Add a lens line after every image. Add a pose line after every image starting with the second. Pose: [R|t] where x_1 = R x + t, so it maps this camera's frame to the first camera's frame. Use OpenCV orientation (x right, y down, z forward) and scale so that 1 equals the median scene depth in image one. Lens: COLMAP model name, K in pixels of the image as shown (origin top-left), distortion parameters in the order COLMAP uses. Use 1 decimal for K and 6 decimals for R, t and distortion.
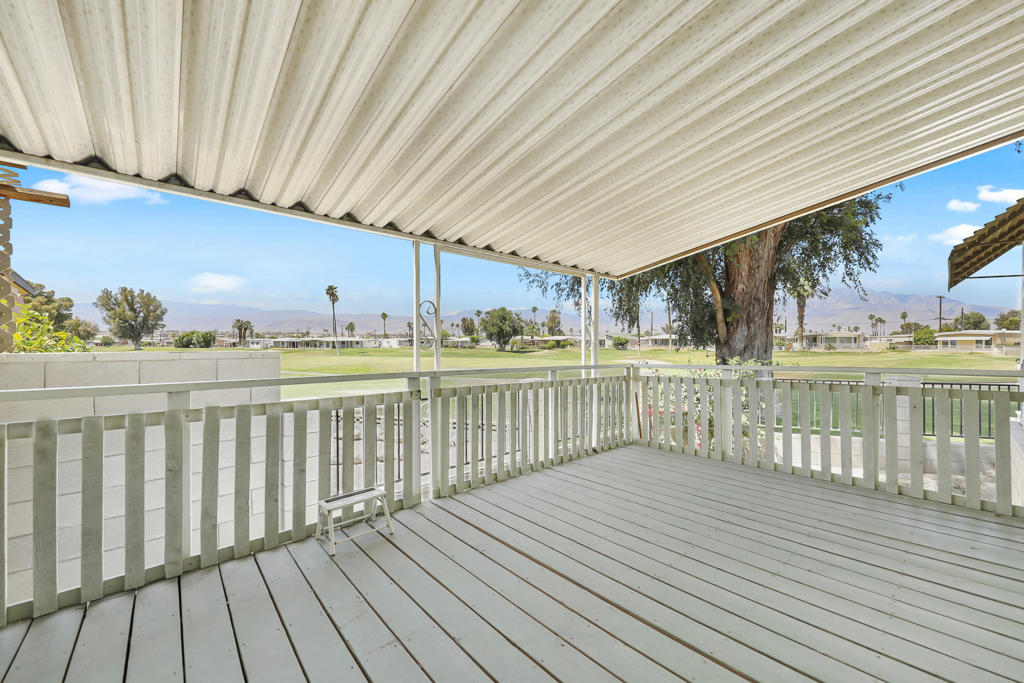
lens RADIAL K [[379.0, 0, 506.4], [0, 379.0, 342.3], [0, 0, 1]] dist [-0.000199, -0.000018]
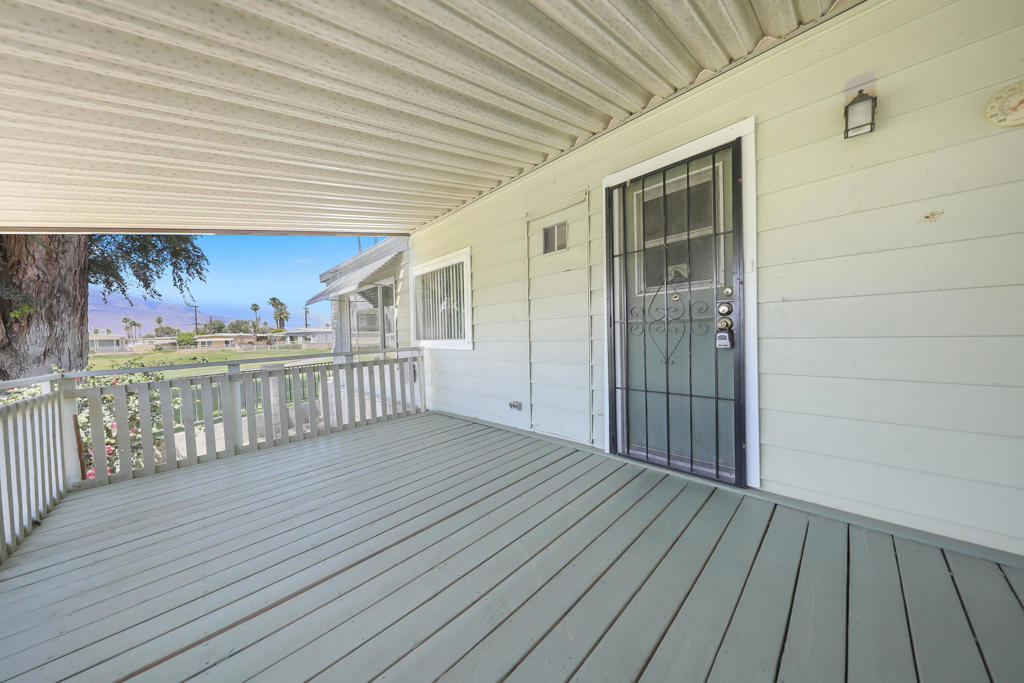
lens RADIAL K [[335.8, 0, 512.0], [0, 335.8, 341.5], [0, 0, 1]] dist [-0.000440, -0.000040]
pose [[-0.090923, -0.014823, 0.995748, -0.136060], [0.024896, 0.999543, 0.017152, 0.004368], [-0.995547, 0.026350, -0.090512, 0.116456]]
